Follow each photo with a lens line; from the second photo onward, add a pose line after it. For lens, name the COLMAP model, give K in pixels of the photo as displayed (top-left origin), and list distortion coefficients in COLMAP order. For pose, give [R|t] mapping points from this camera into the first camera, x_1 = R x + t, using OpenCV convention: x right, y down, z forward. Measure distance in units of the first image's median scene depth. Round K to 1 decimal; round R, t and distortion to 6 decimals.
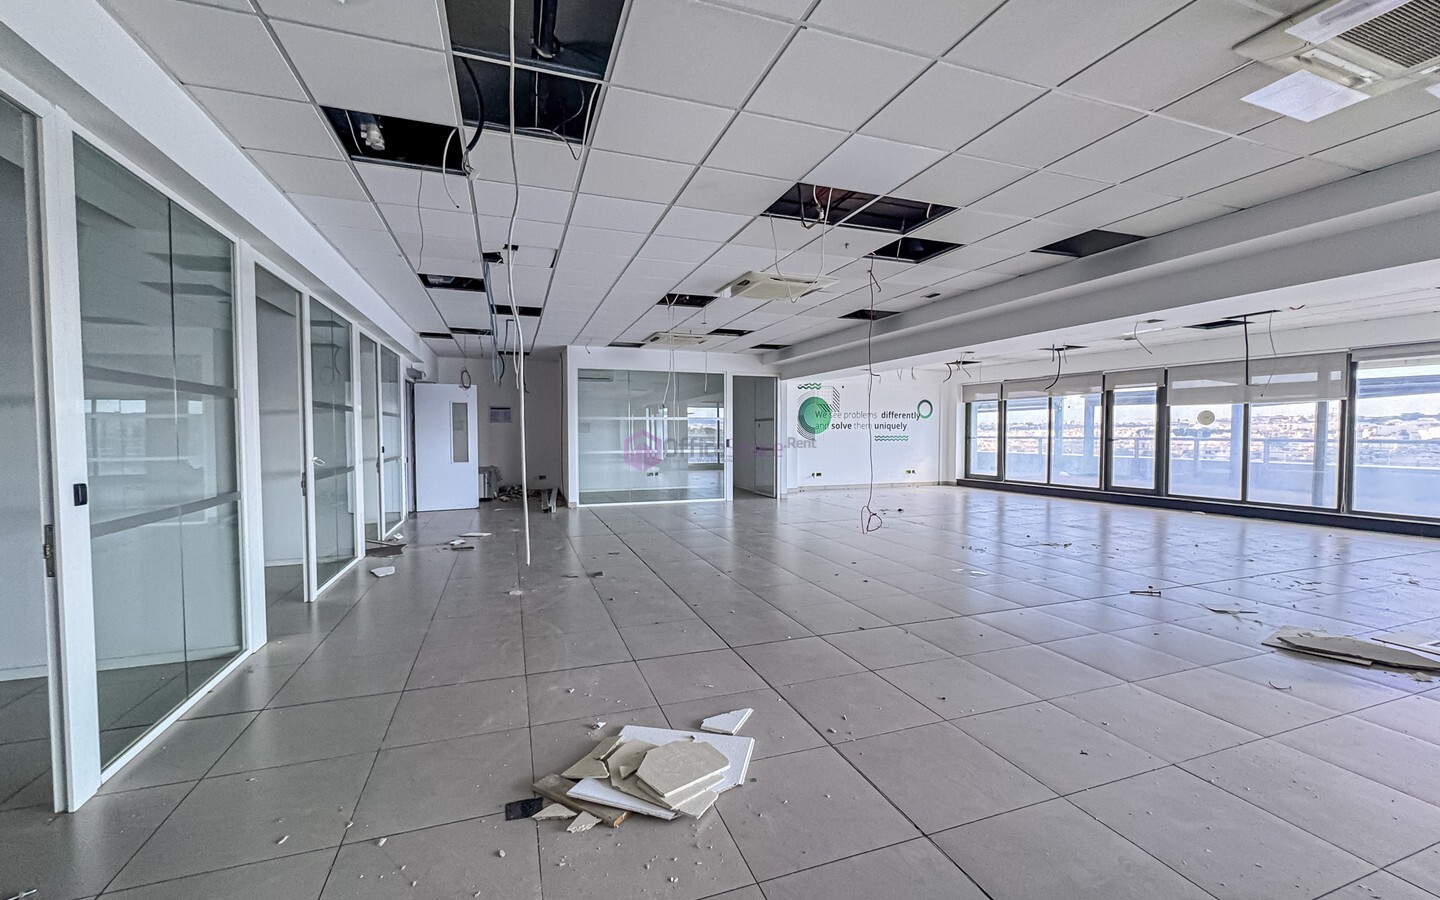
lens RADIAL K [[581.0, 0, 715.7], [0, 581.0, 454.1], [0, 0, 1]] dist [-0.000306, -0.000482]
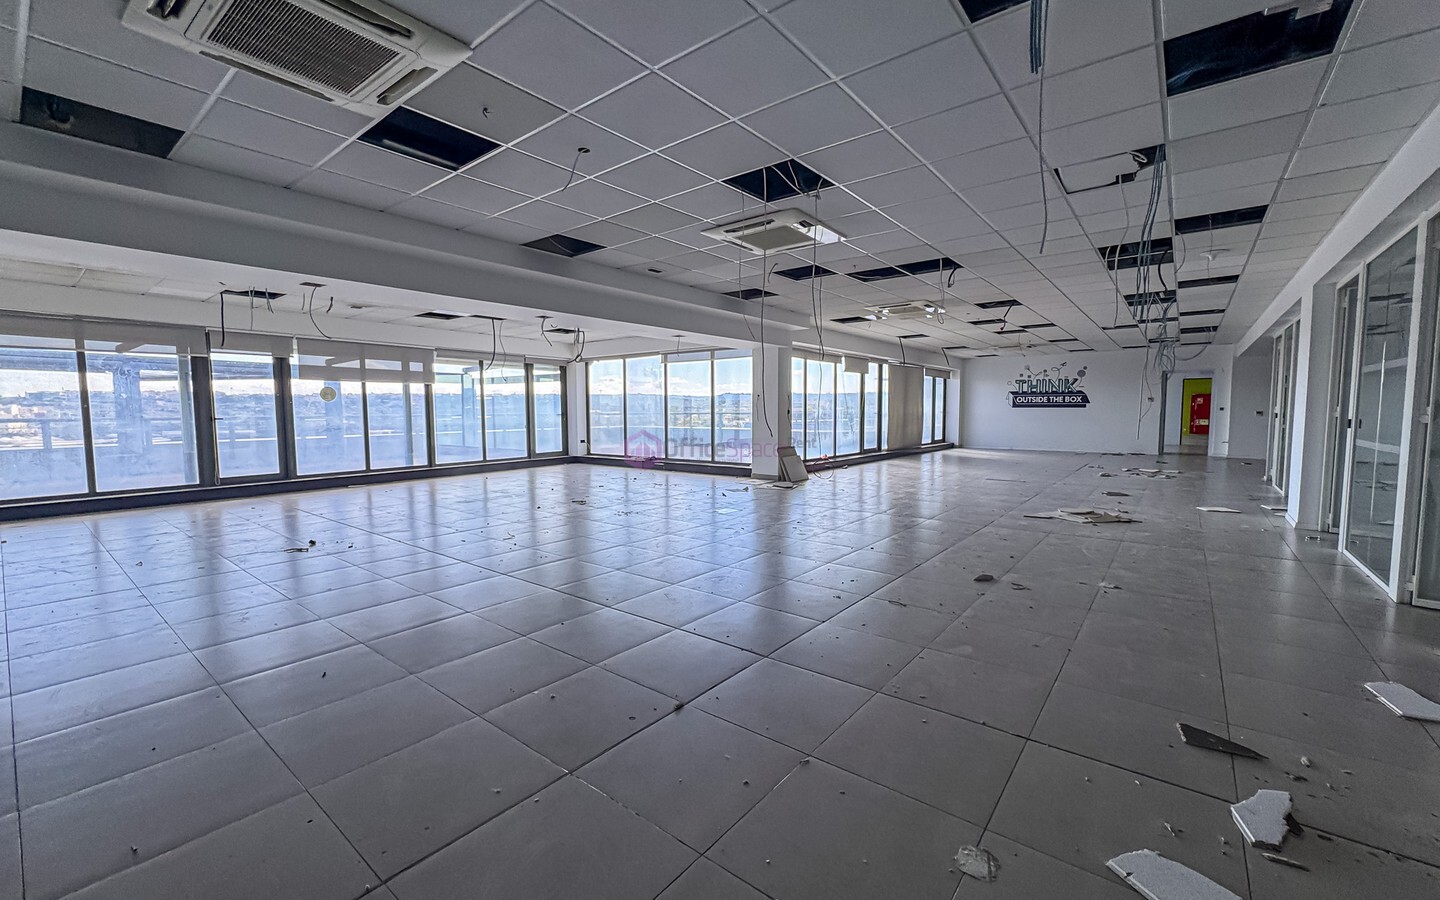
lens RADIAL K [[581.0, 0, 716.8], [0, 581.0, 447.3], [0, 0, 1]] dist [-0.000306, -0.000482]
pose [[-0.446163, -0.055226, 0.893246, -0.210970], [0.036840, 0.996115, 0.079988, -0.016021], [-0.894193, 0.068595, -0.442395, 0.490190]]
